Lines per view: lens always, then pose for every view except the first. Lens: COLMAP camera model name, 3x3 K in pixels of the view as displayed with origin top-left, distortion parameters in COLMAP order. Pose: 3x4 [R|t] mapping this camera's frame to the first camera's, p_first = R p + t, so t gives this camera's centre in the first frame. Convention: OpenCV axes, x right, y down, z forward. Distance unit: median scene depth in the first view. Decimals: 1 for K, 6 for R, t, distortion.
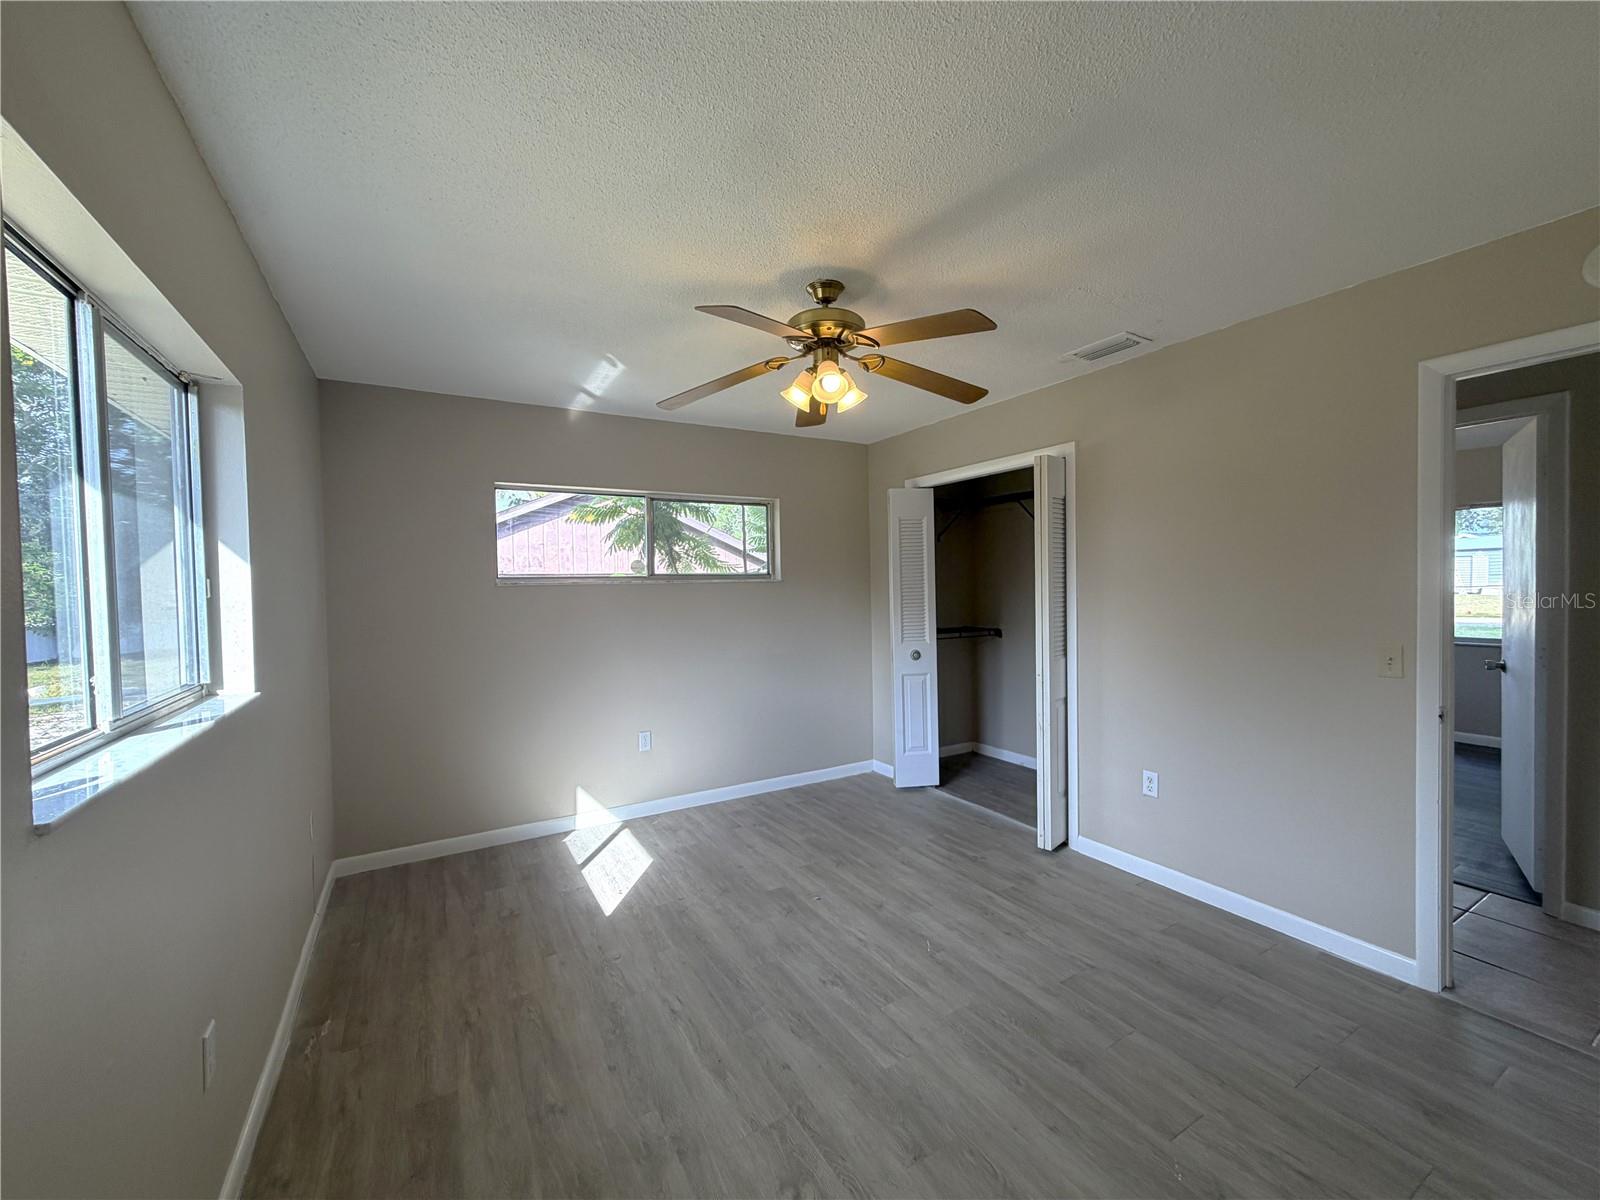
lens RADIAL K [[637.7, 0, 792.2], [0, 637.7, 605.5], [0, 0, 1]] dist [0.003033, -0.001048]
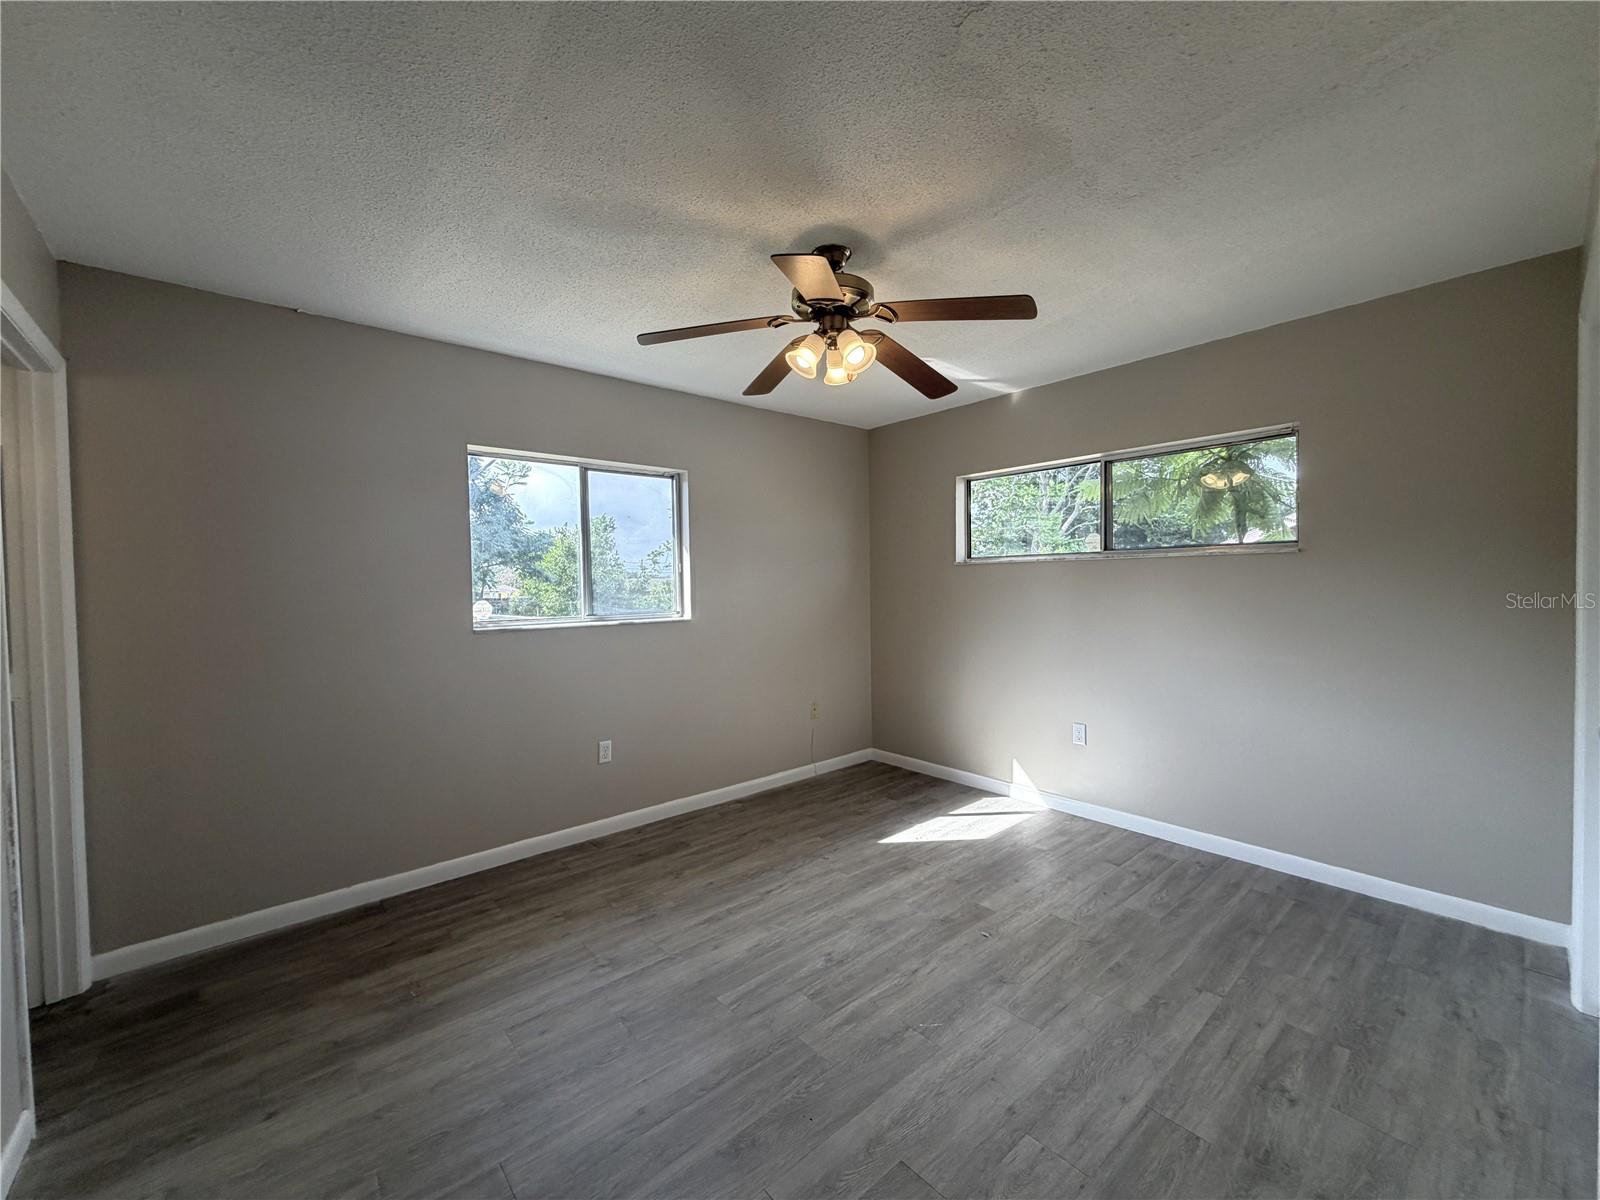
lens RADIAL K [[637.7, 0, 790.6], [0, 637.7, 594.8], [0, 0, 1]] dist [0.003033, -0.001048]
pose [[0.179267, 0.031836, -0.983285, 0.727059], [-0.019587, 0.999394, 0.028786, -0.001452], [0.983606, 0.014099, 0.179781, 0.543740]]
